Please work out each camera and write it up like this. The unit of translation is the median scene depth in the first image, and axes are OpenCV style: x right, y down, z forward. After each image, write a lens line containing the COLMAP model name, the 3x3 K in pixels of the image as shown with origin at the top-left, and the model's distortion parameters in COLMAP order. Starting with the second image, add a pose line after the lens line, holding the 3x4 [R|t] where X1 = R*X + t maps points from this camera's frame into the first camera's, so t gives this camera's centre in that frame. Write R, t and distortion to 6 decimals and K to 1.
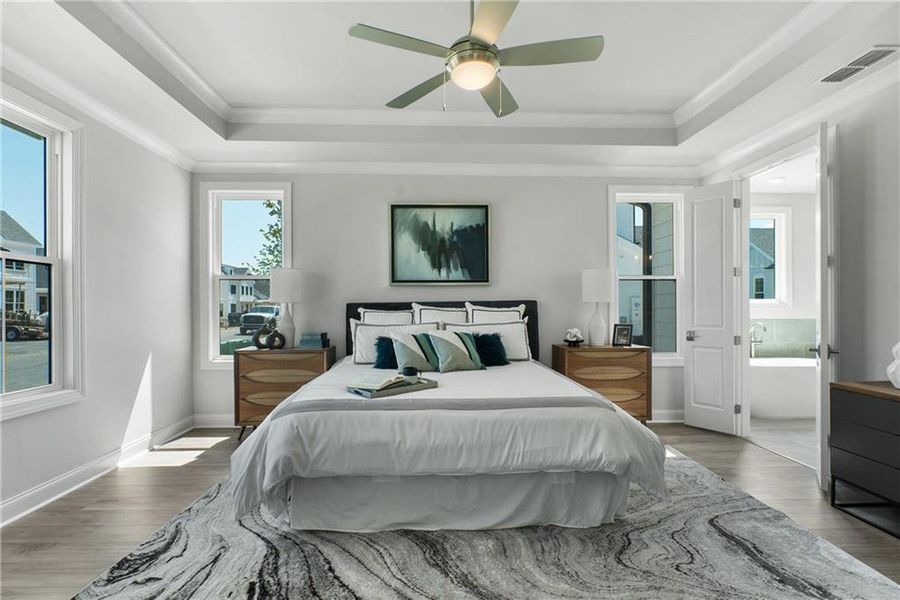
lens RADIAL K [[410.1, 0, 447.9], [0, 410.1, 304.4], [0, 0, 1]] dist [-0.003791, 0.001493]
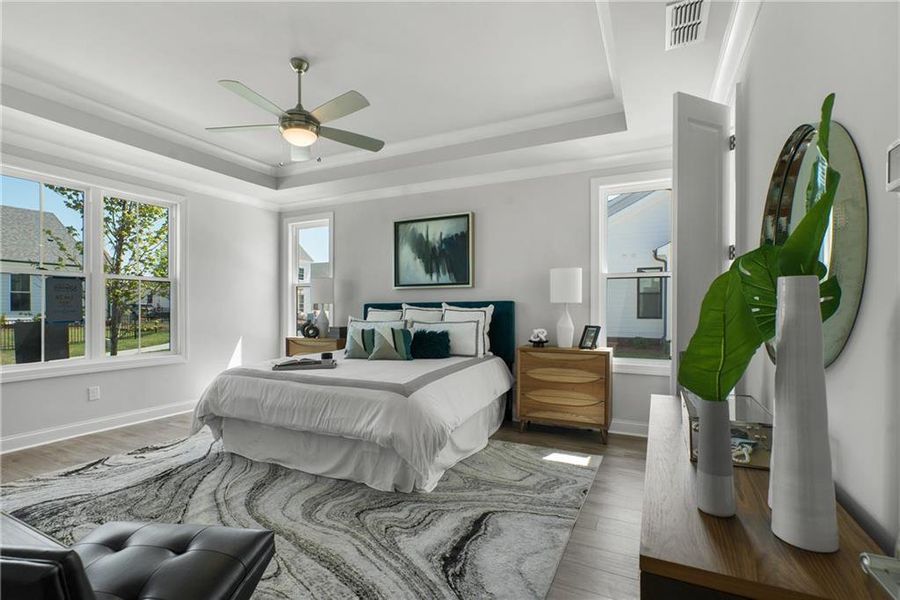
lens RADIAL K [[410.1, 0, 453.5], [0, 410.1, 303.3], [0, 0, 1]] dist [-0.003791, 0.001493]
pose [[0.885569, -0.001673, -0.464504, 0.590176], [0.000031, 0.999994, -0.003542, -0.000146], [0.464507, 0.003122, 0.885564, 0.016507]]
